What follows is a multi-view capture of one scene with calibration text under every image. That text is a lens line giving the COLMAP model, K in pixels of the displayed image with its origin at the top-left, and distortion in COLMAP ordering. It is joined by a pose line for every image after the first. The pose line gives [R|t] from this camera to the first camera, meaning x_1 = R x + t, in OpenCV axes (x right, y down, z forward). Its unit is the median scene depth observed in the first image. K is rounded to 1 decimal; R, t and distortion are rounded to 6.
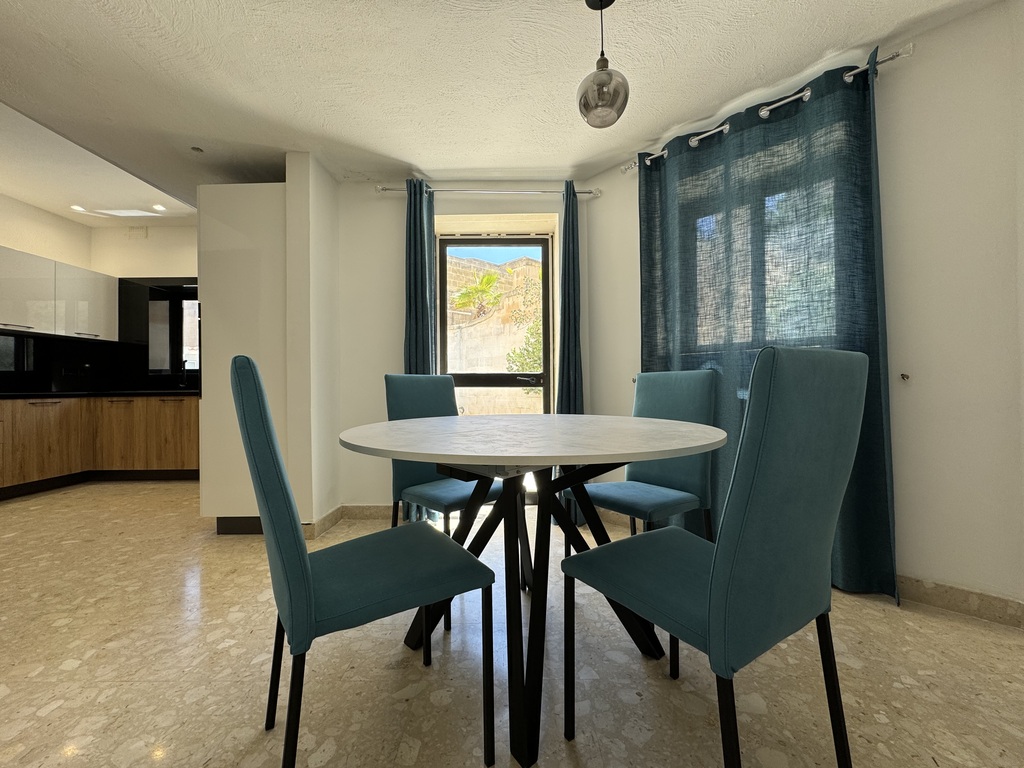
lens RADIAL K [[411.4, 0, 511.2], [0, 411.4, 384.4], [0, 0, 1]] dist [0.002716, 0.000330]
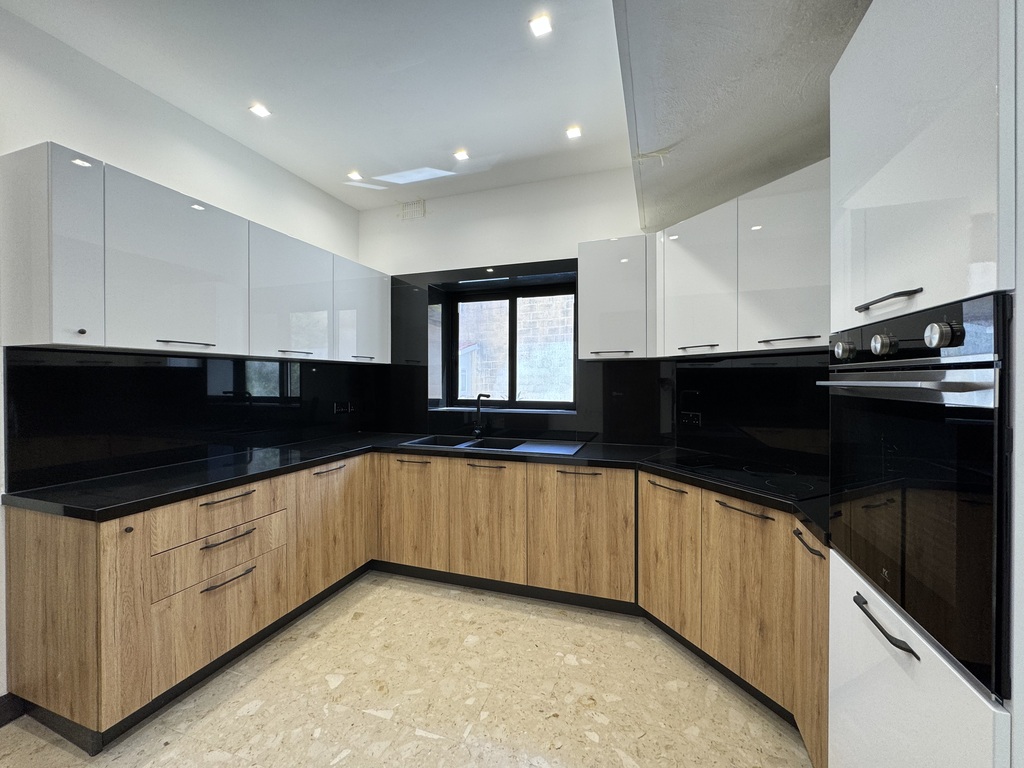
lens RADIAL K [[411.4, 0, 513.1], [0, 411.4, 384.3], [0, 0, 1]] dist [0.002716, 0.000330]
pose [[0.946905, 0.008888, -0.321390, -0.589385], [-0.003028, 0.999820, 0.018729, -0.093870], [0.321499, -0.016761, 0.946762, 0.437211]]
